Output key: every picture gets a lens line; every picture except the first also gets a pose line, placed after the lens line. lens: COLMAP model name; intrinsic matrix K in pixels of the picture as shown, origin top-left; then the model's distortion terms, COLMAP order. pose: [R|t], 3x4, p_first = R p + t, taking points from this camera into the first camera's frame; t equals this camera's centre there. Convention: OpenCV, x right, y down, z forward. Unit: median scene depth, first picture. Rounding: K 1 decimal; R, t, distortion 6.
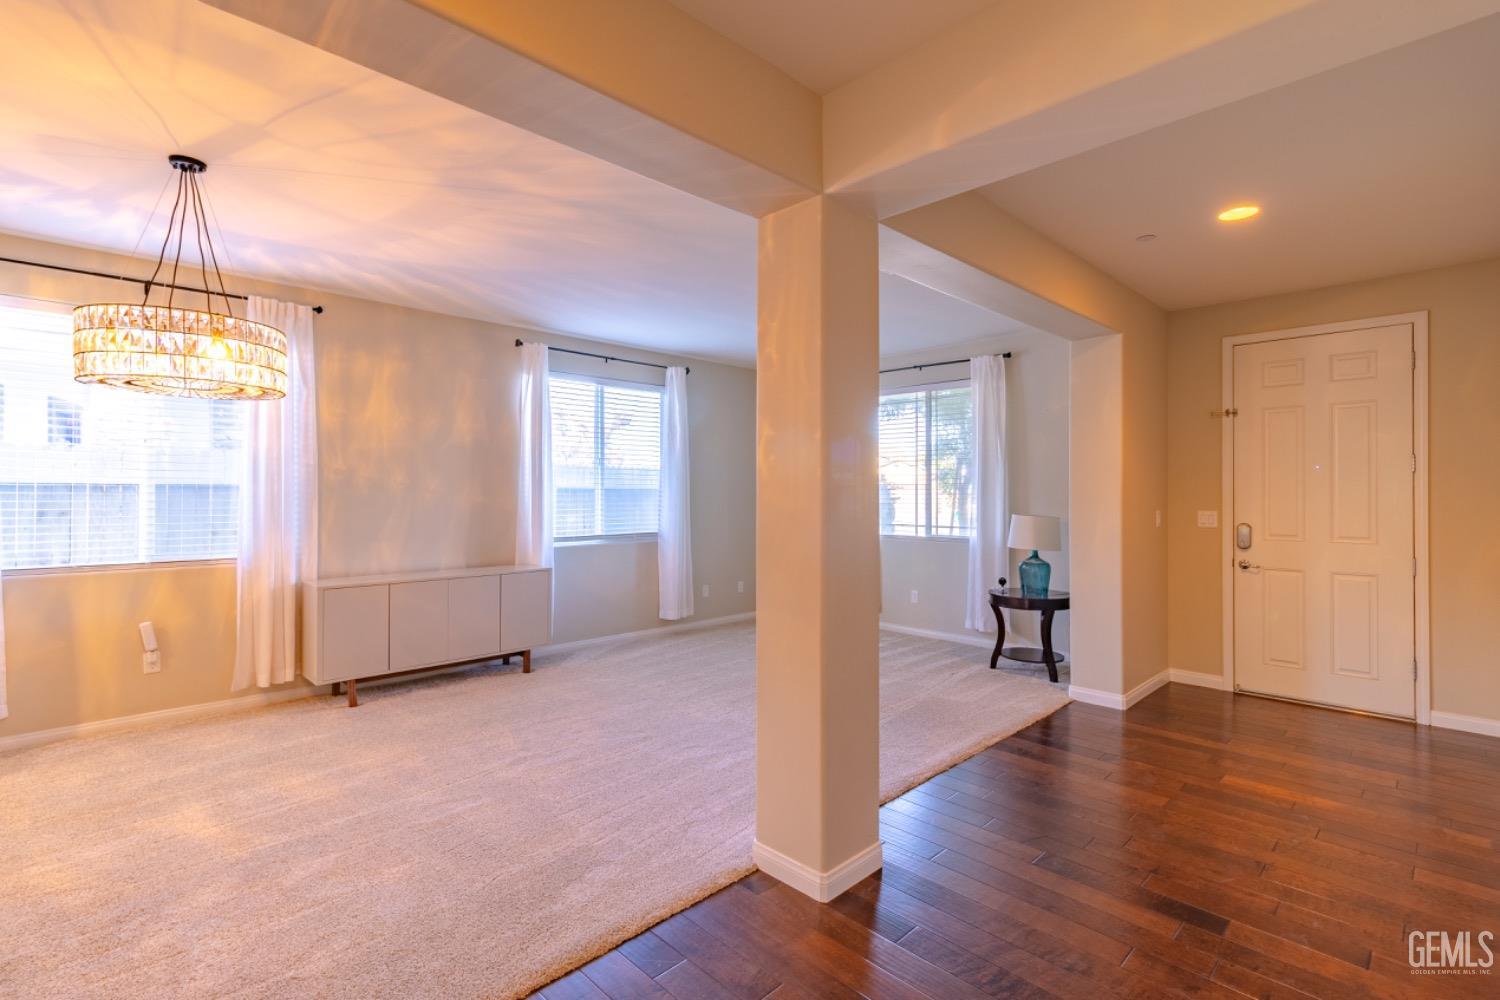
lens RADIAL K [[701.1, 0, 753.2], [0, 701.1, 499.9], [0, 0, 1]] dist [0.008907, -0.000192]
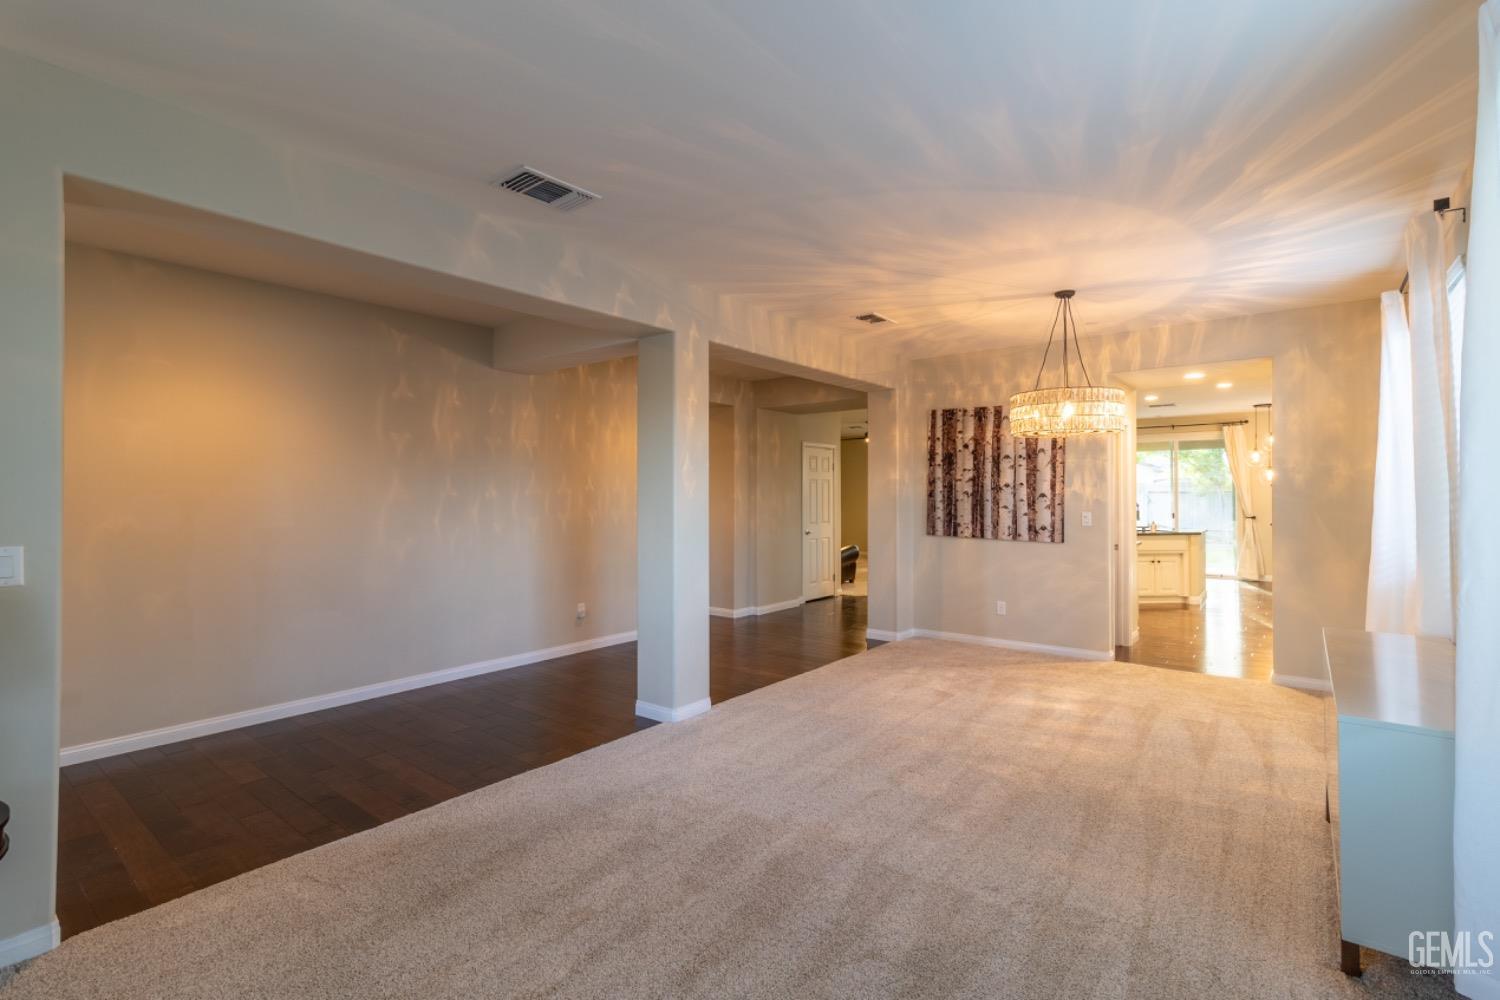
lens RADIAL K [[701.1, 0, 752.3], [0, 701.1, 494.6], [0, 0, 1]] dist [0.008907, -0.000192]
pose [[-0.989459, -0.000004, -0.144811, 0.104713], [0.000805, 0.999984, -0.005532, -0.009088], [0.144809, -0.005590, -0.989444, 1.950906]]
